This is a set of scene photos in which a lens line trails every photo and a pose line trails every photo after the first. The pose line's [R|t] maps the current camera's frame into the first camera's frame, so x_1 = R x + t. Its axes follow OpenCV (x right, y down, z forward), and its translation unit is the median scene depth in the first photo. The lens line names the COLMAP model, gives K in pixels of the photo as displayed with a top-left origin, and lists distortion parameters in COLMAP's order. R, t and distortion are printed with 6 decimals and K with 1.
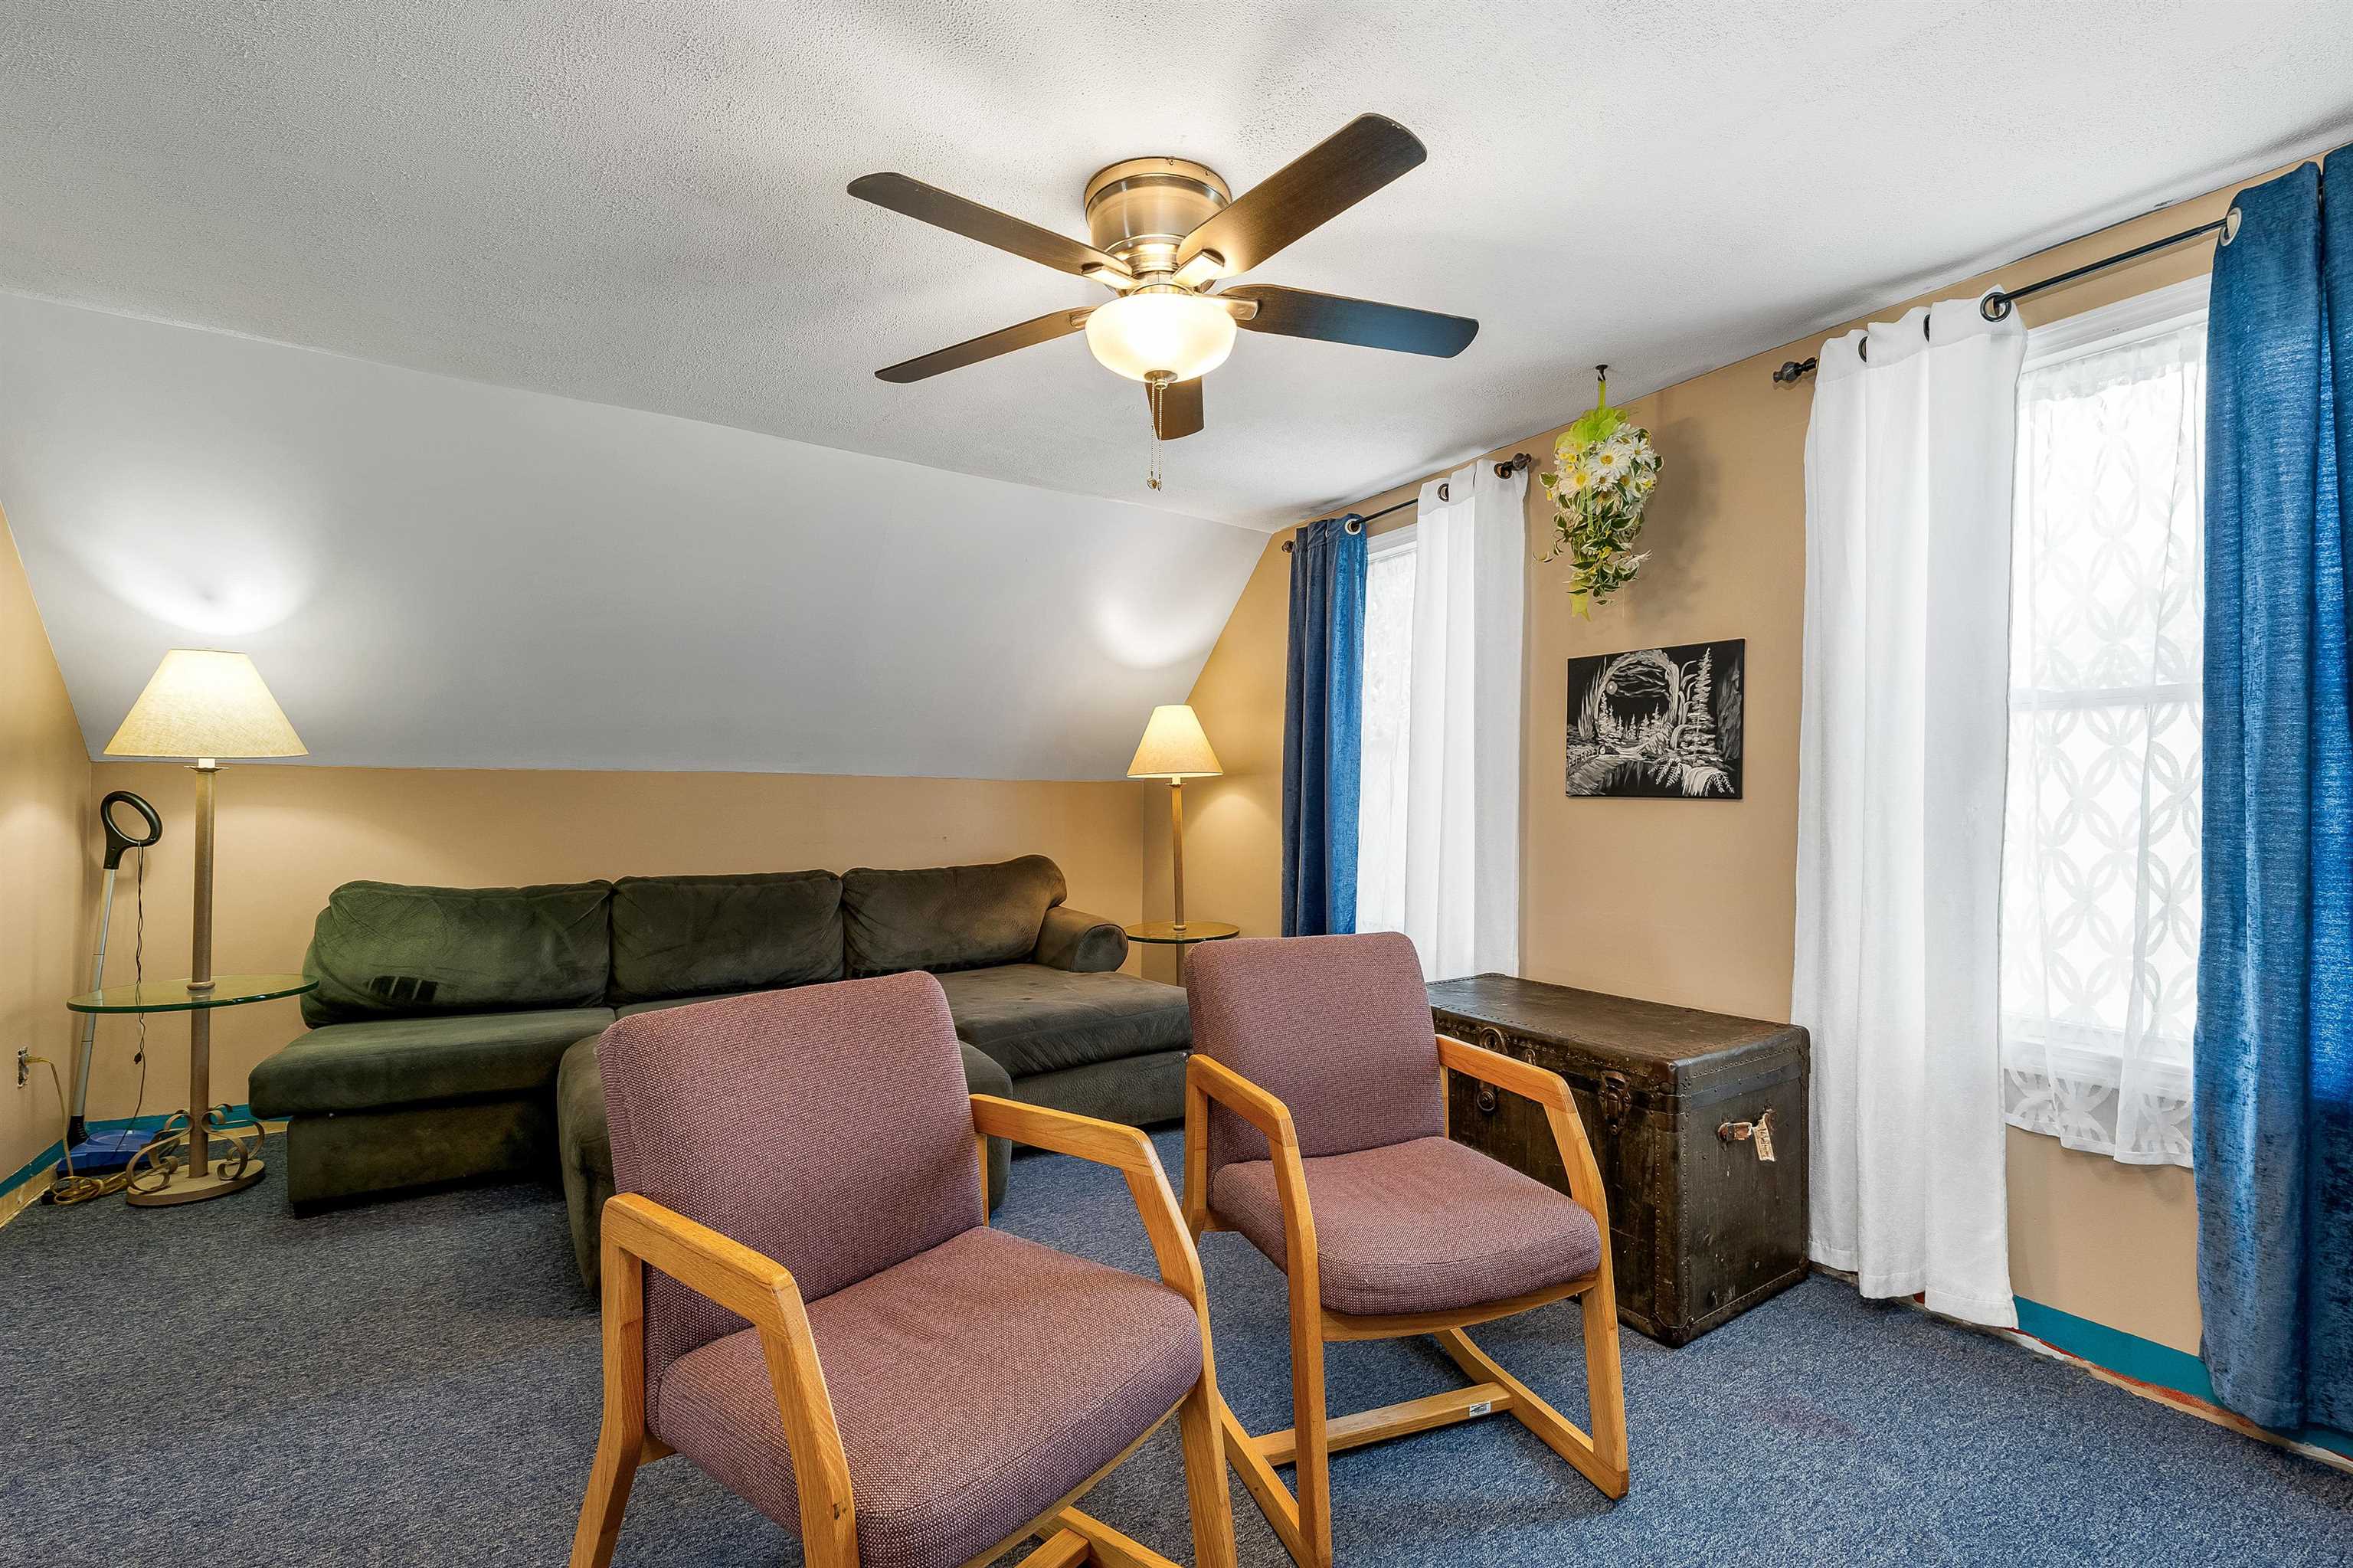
lens RADIAL K [[977.3, 0, 1156.8], [0, 977.3, 800.1], [0, 0, 1]] dist [0.000417, -0.000116]
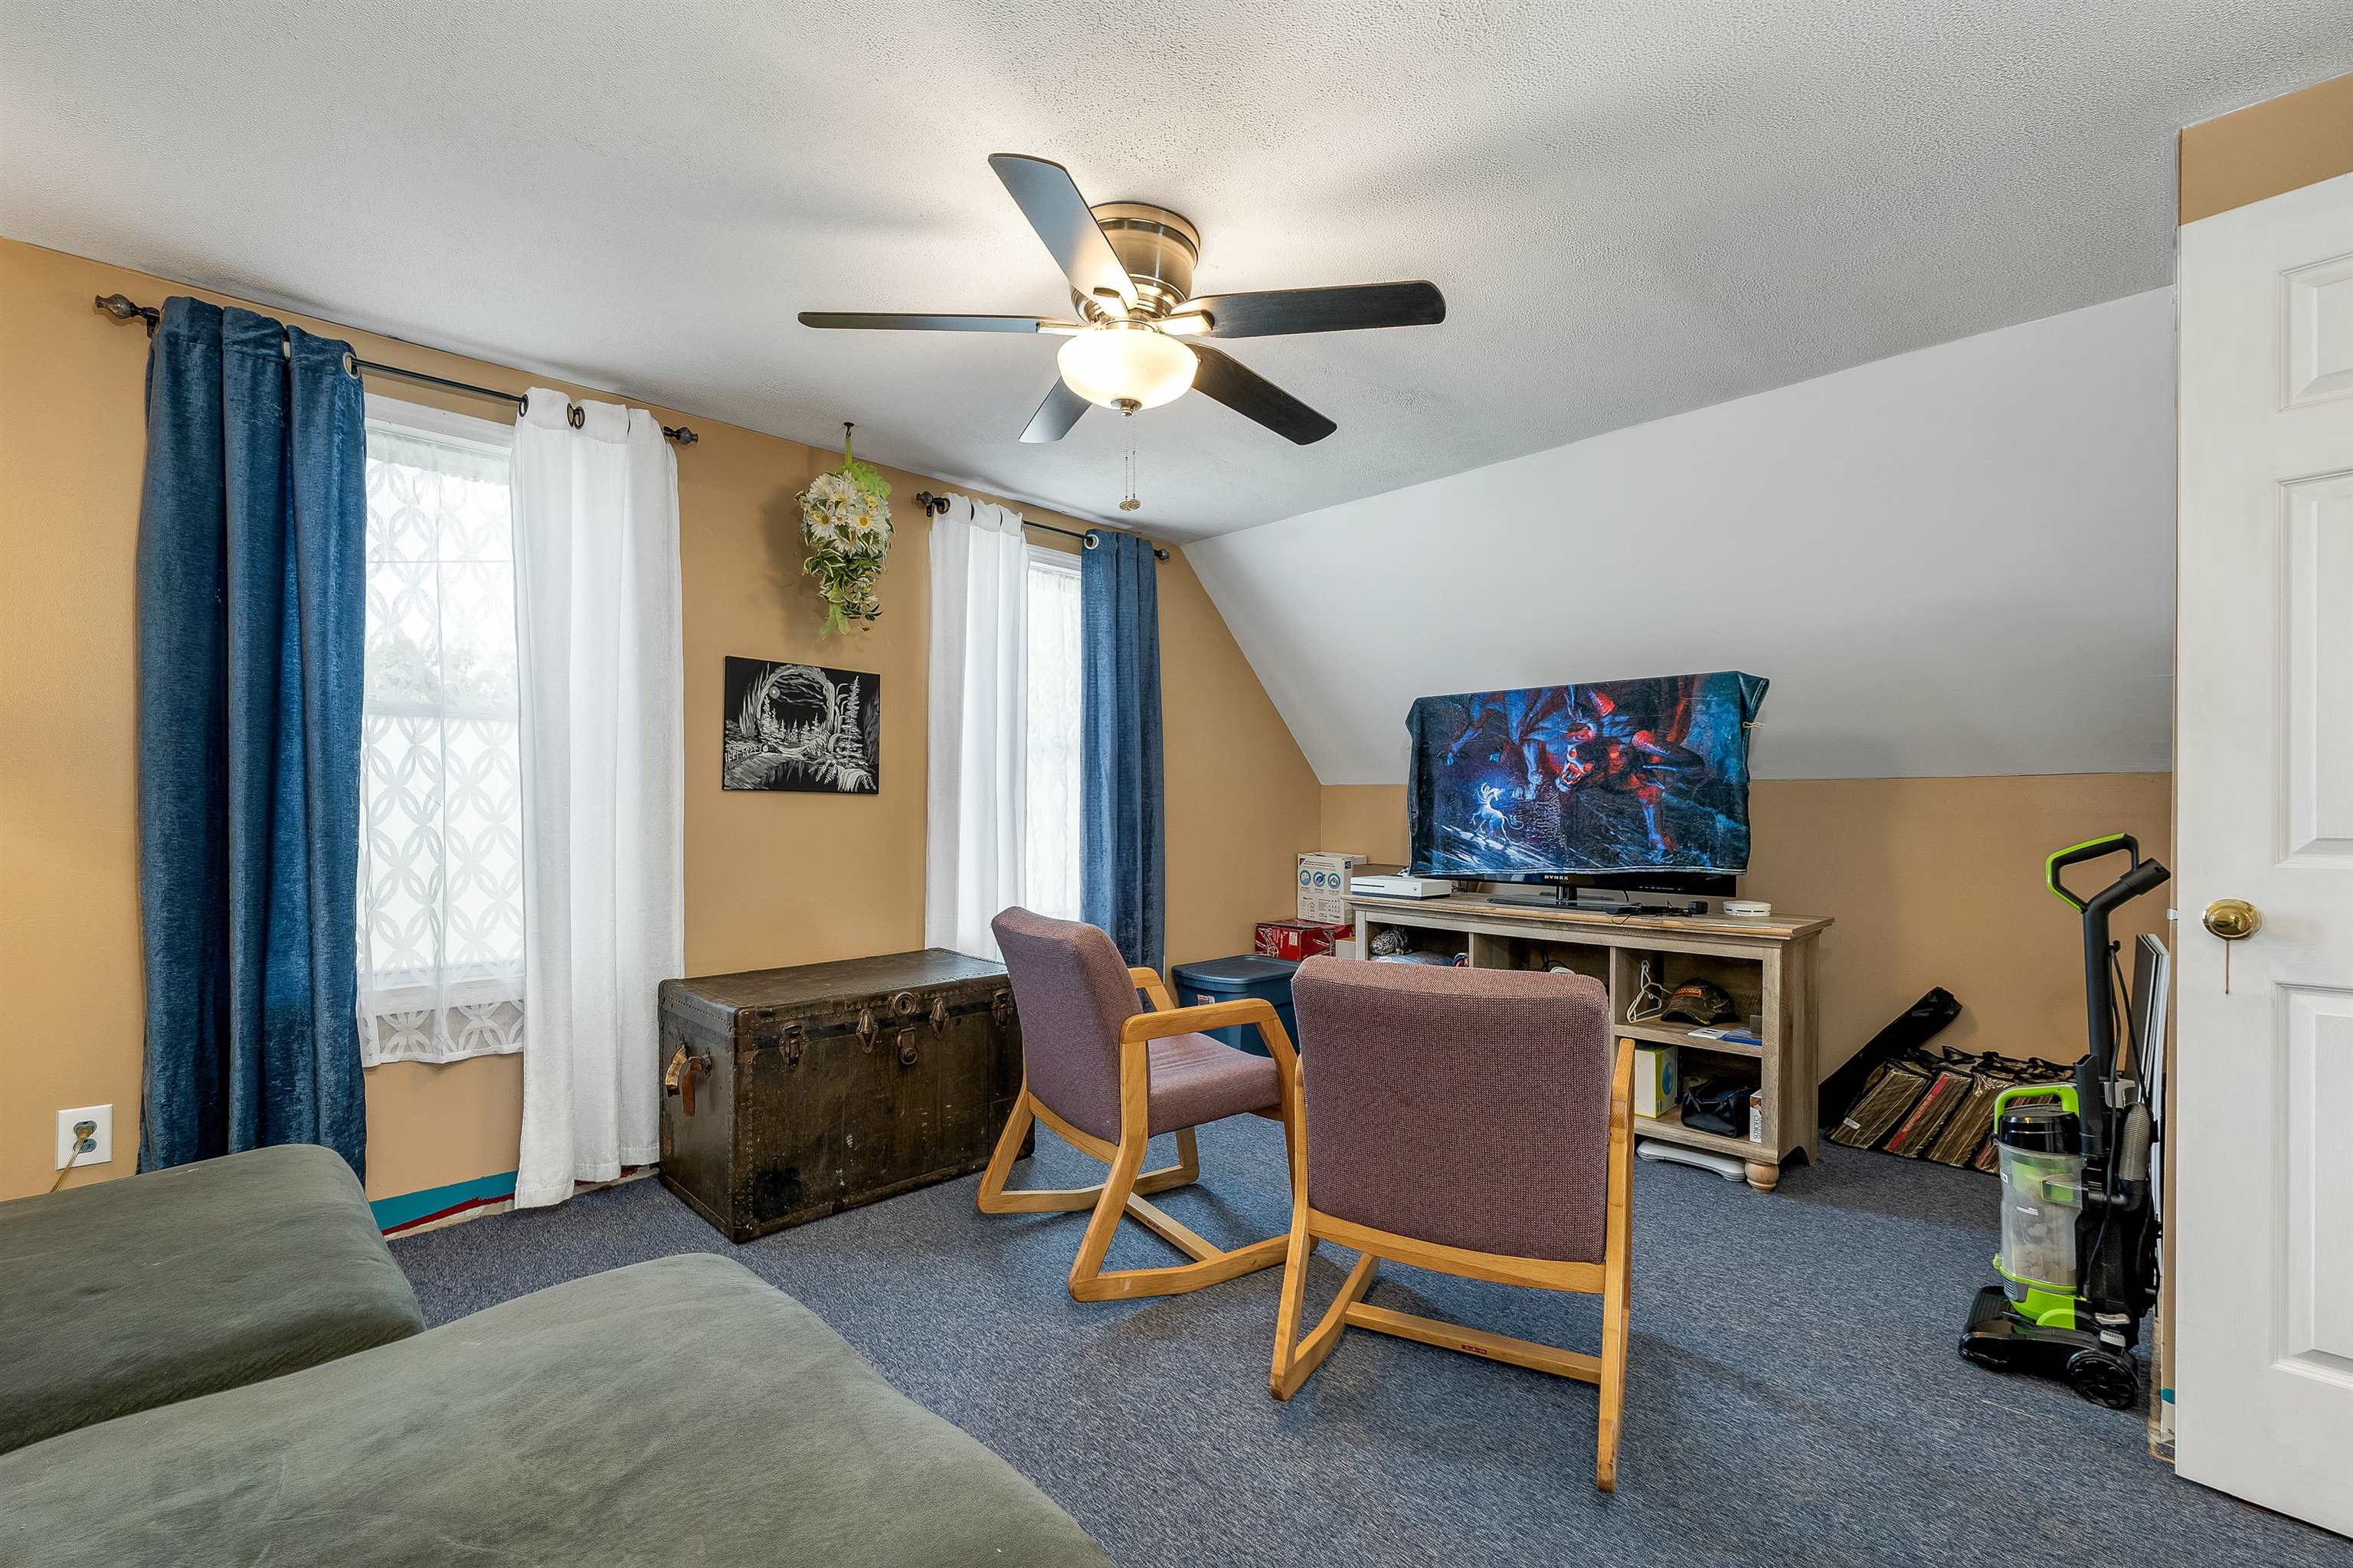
lens RADIAL K [[997.7, 0, 1183.4], [0, 997.7, 833.4], [0, 0, 1]] dist [0.000225, -0.000296]
pose [[-0.206699, -0.028663, 0.977985, -0.777532], [-0.003091, 0.999585, 0.028643, 0.011421], [-0.978400, 0.002897, -0.206702, 0.820511]]
